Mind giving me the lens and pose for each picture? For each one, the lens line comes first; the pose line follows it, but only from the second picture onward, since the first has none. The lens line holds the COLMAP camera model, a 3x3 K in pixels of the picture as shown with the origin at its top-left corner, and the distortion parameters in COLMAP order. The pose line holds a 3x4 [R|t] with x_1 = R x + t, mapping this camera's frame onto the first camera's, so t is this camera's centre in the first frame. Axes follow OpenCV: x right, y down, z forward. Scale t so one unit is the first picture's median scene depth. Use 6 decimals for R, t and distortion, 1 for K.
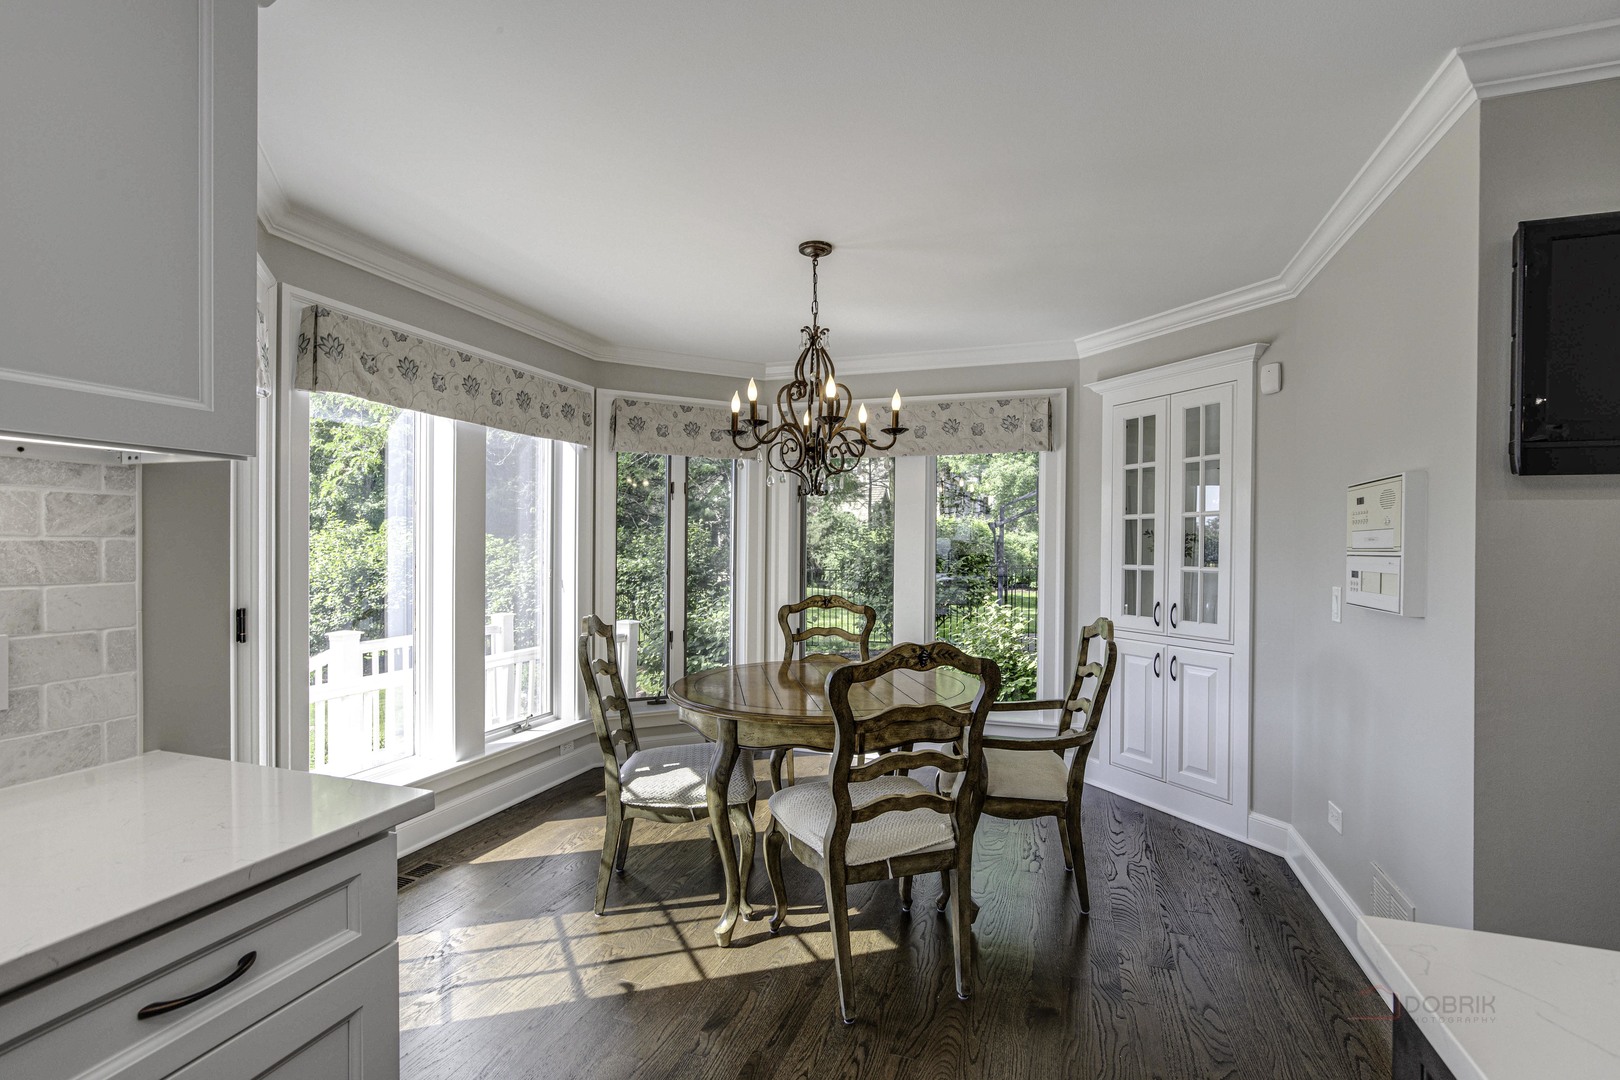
lens RADIAL K [[739.9, 0, 814.3], [0, 739.9, 548.4], [0, 0, 1]] dist [-0.001285, 0.000279]
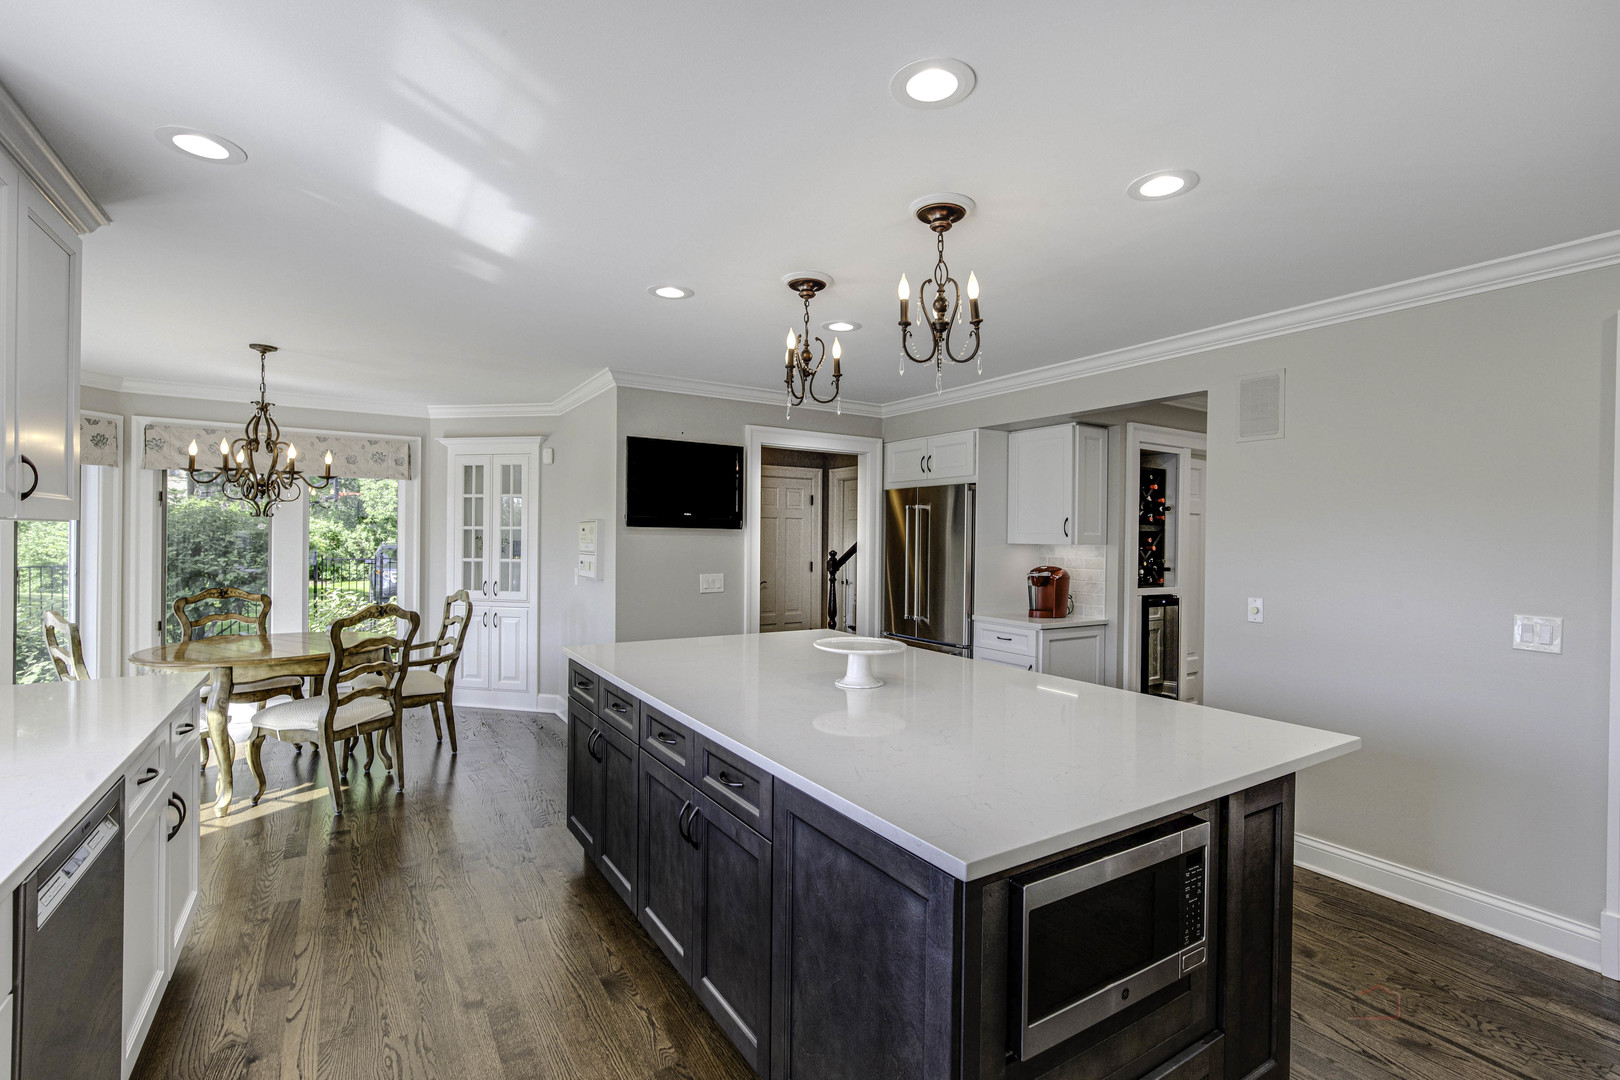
lens RADIAL K [[739.9, 0, 814.3], [0, 739.9, 548.4], [0, 0, 1]] dist [-0.001285, 0.000279]
pose [[0.628332, -0.011086, 0.777866, -0.401030], [-0.003264, 0.999852, 0.016887, -0.033508], [-0.777938, -0.013150, 0.628203, -0.675944]]
